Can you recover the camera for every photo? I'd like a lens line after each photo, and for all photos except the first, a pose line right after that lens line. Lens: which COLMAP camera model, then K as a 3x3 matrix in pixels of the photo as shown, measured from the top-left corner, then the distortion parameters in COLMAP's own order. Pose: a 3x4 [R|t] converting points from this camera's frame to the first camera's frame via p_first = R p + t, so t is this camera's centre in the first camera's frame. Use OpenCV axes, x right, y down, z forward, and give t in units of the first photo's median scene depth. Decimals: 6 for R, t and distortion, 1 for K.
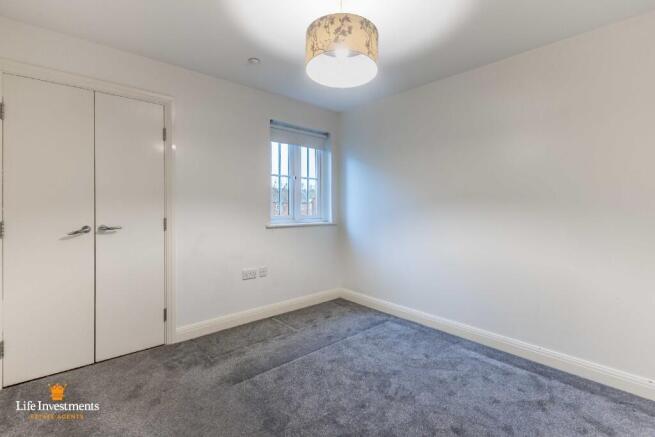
lens RADIAL K [[316.7, 0, 326.4], [0, 316.7, 212.8], [0, 0, 1]] dist [0.001225, -0.000174]
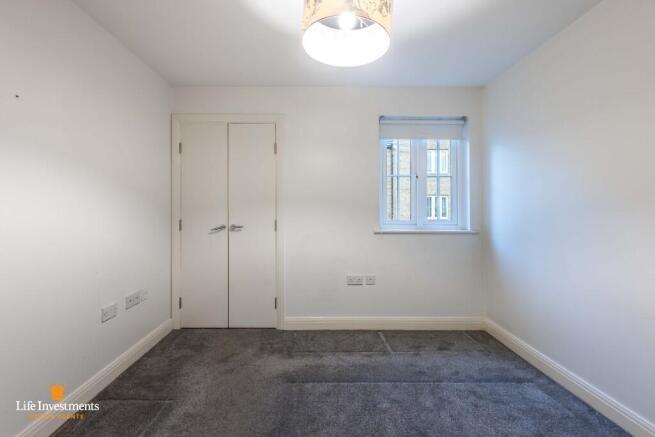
lens RADIAL K [[316.7, 0, 326.4], [0, 316.7, 212.8], [0, 0, 1]] dist [0.001225, -0.000174]
pose [[0.728381, 0.004046, -0.685161, 0.371023], [-0.012018, 0.999904, -0.006872, -0.004133], [0.685067, 0.013240, 0.728360, 0.239478]]
